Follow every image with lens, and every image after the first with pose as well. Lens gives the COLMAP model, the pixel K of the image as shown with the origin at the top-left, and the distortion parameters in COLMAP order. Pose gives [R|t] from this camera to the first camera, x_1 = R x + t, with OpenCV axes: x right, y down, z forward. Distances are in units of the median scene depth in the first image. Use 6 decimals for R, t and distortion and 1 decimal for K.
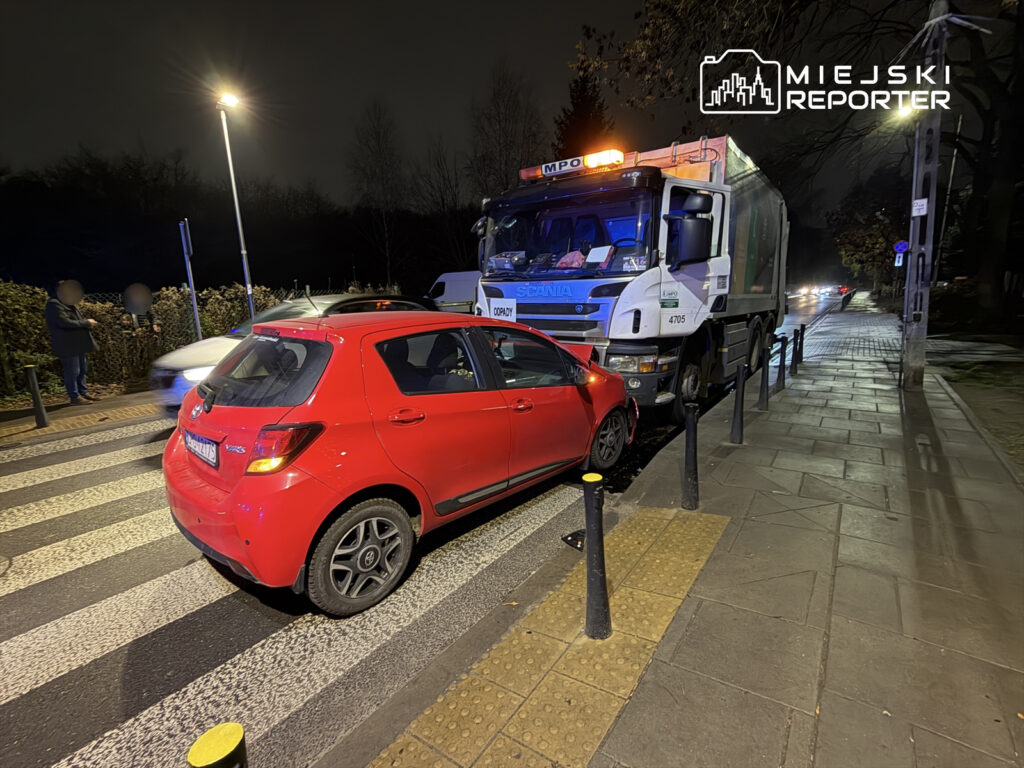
lens RADIAL K [[453.6, 0, 509.8], [0, 453.6, 386.9], [0, 0, 1]] dist [0.000705, 0.000162]
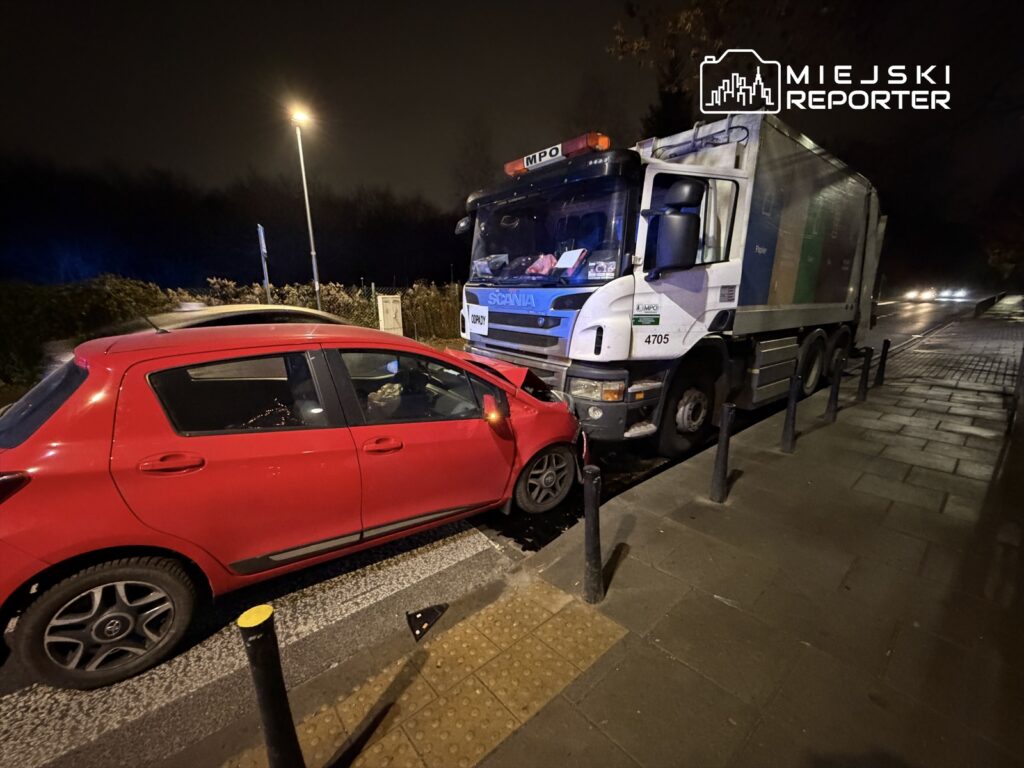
lens RADIAL K [[406.5, 0, 507.9], [0, 406.5, 384.7], [0, 0, 1]] dist [-0.000434, -0.000244]
pose [[0.971899, 0.071637, -0.224234, 0.275670], [-0.064785, 0.997184, 0.037774, -0.076730], [0.226309, -0.022185, 0.973803, 0.221353]]
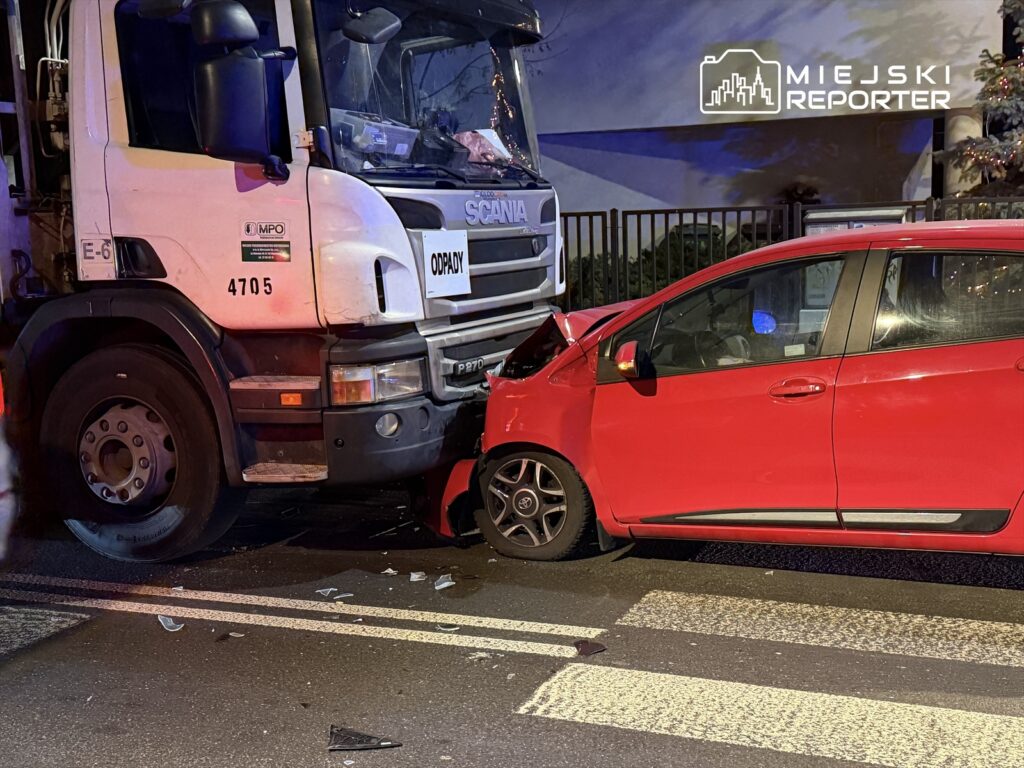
lens RADIAL K [[1302.1, 0, 512.2], [0, 1302.1, 406.4], [0, 0, 1]] dist [0.011793, -0.006591]
pose [[-0.266421, -0.119702, 0.956395, -1.282560], [0.232049, 0.955107, 0.184182, -0.275550], [-0.935507, 0.271000, -0.226684, 1.409329]]
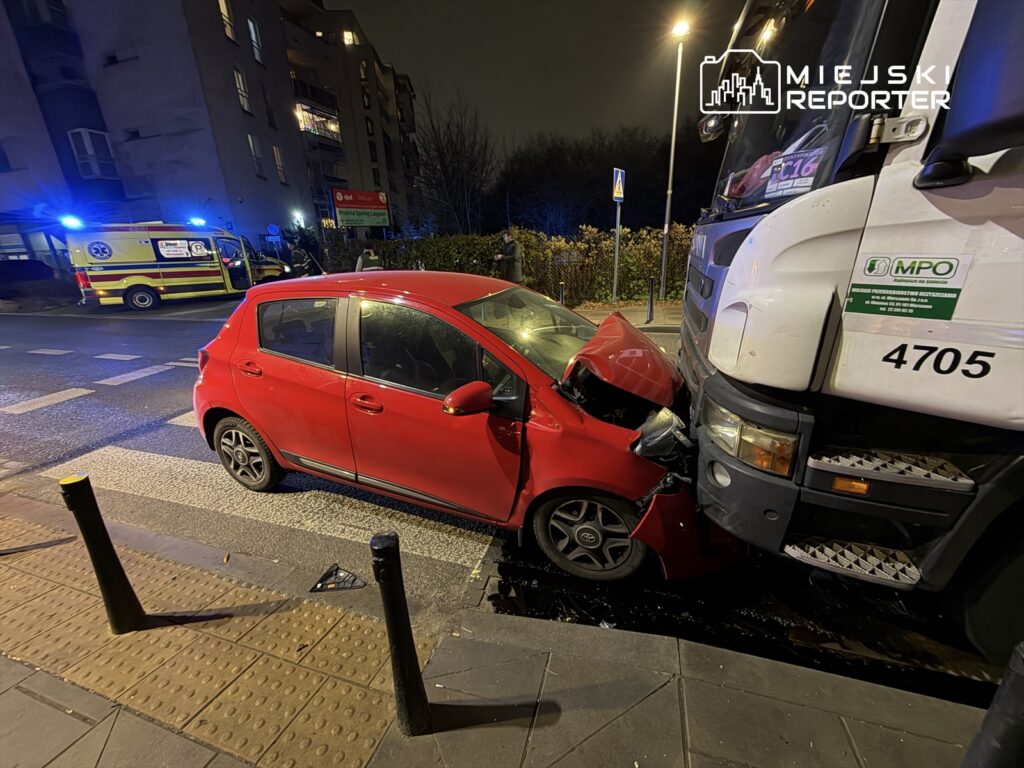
lens RADIAL K [[406.5, 0, 507.9], [0, 406.5, 384.7], [0, 0, 1]] dist [-0.000434, -0.000244]
pose [[0.340422, 0.322856, -0.883106, 0.505711], [-0.163192, 0.945236, 0.282663, -0.161264], [0.926003, 0.047891, 0.374466, 0.648568]]
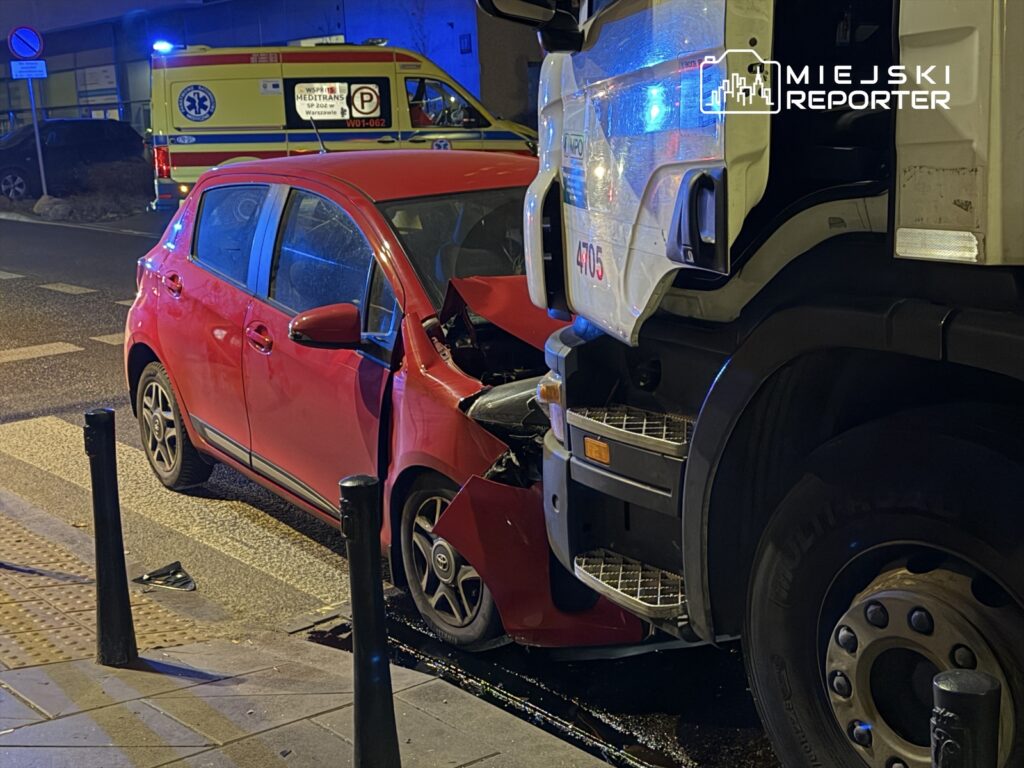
lens RADIAL K [[1380.5, 0, 512.0], [0, 1380.5, 384.0], [0, 0, 1]] dist [0.129930, -0.032206]
pose [[-0.242564, 0.223929, -0.943938, 1.050769], [-0.149146, 0.952821, 0.264362, -0.267005], [0.958602, 0.204909, -0.197722, 1.106849]]
